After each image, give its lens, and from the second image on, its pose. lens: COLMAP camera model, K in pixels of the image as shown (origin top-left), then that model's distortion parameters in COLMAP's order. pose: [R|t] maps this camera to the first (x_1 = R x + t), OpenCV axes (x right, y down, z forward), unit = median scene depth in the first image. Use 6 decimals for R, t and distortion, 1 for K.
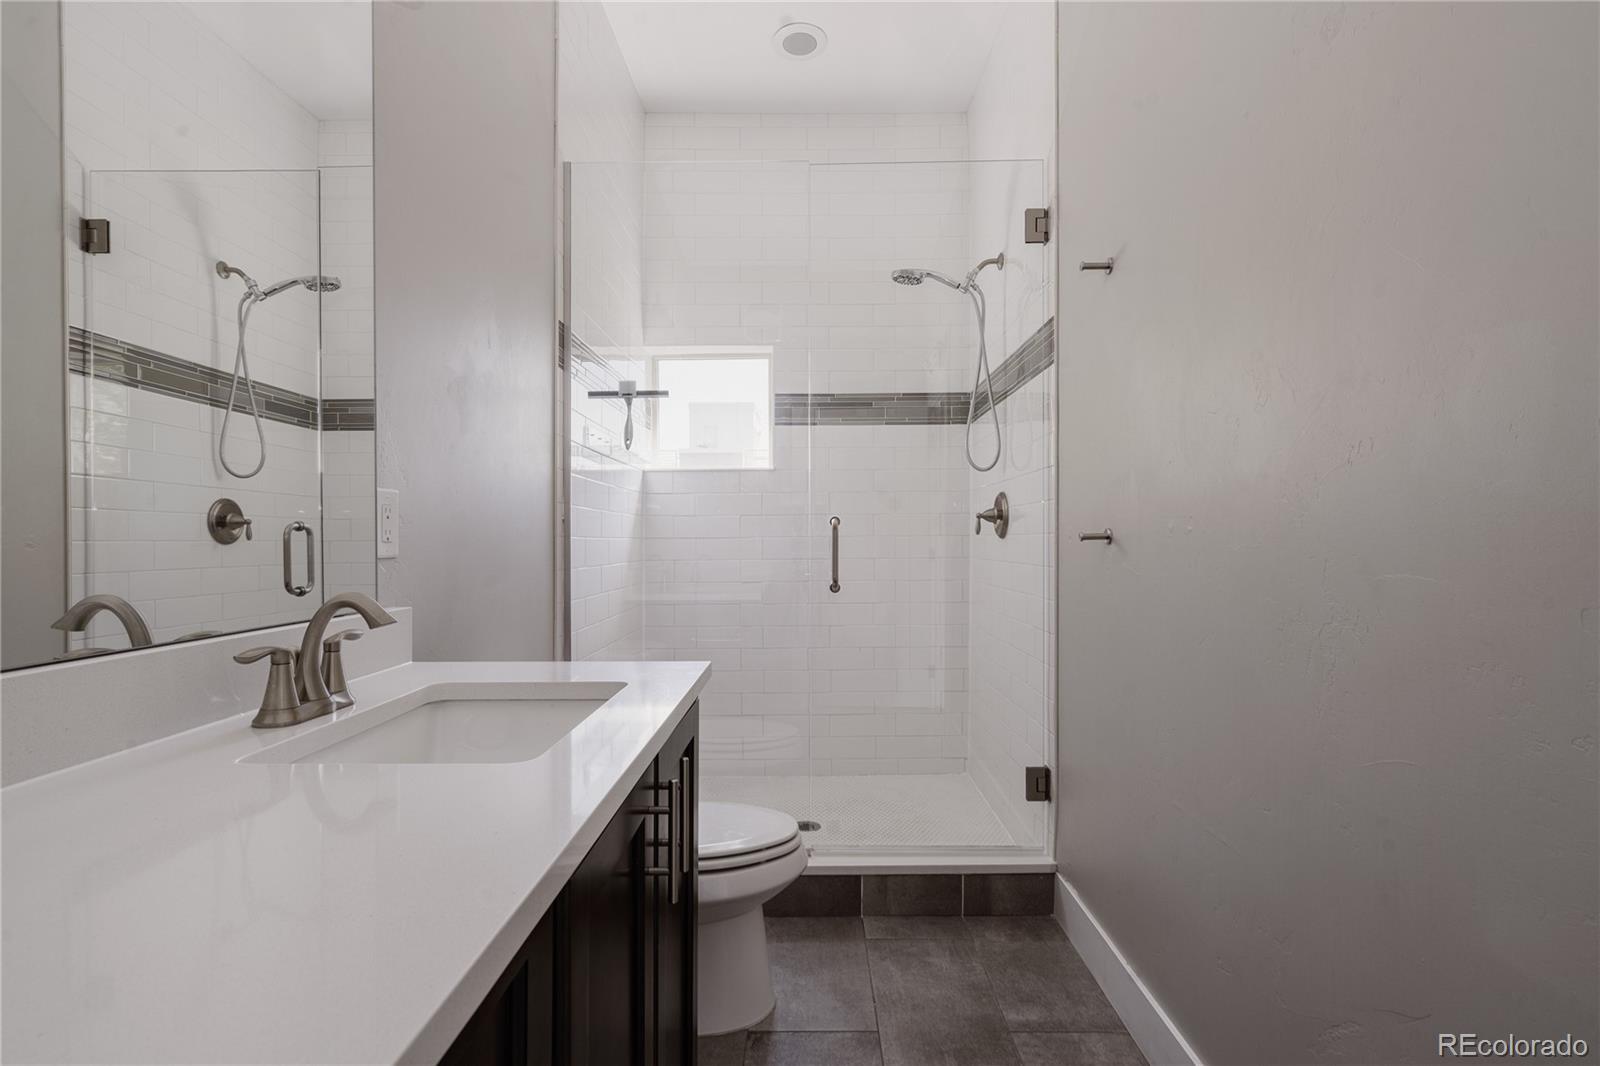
lens RADIAL K [[765.5, 0, 768.5], [0, 765.5, 542.9], [0, 0, 1]] dist [-0.000185, 0.000079]
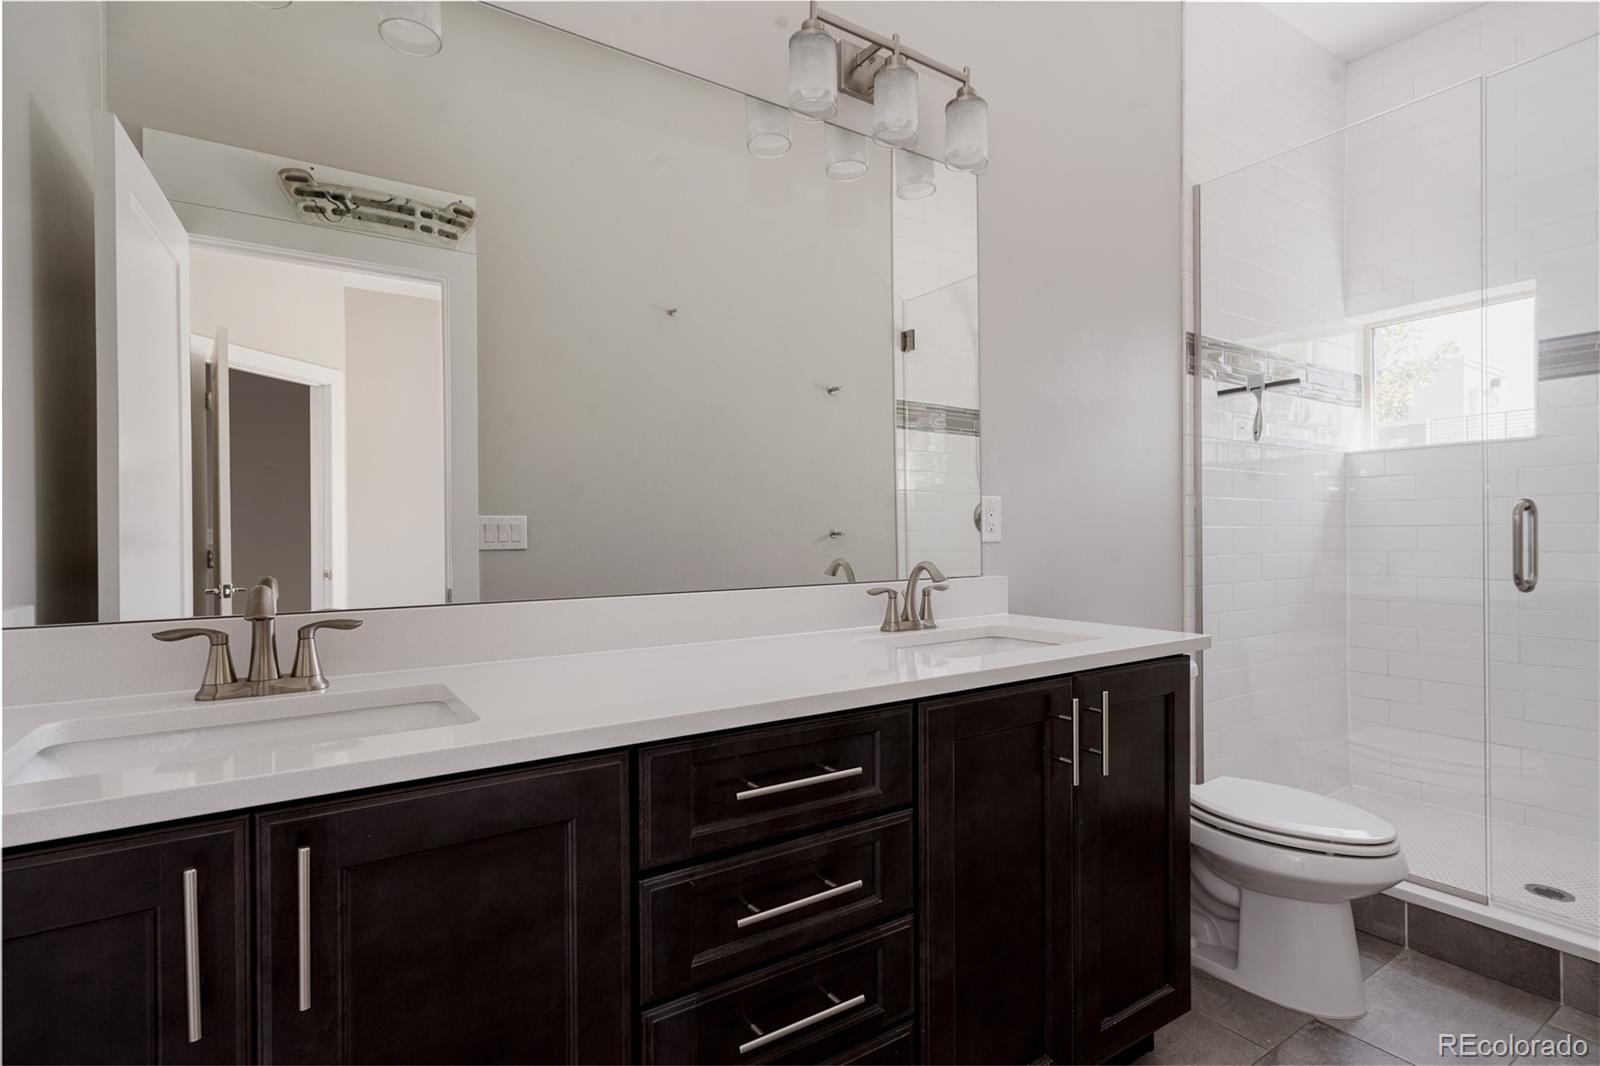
lens RADIAL K [[784.6, 0, 785.7], [0, 784.6, 533.6], [0, 0, 1]] dist [-0.002268, 0.000774]
pose [[0.543978, 0.000925, -0.839099, 0.361701], [0.002036, 0.999995, 0.002422, -0.001332], [0.839097, -0.003026, 0.543973, -0.110176]]
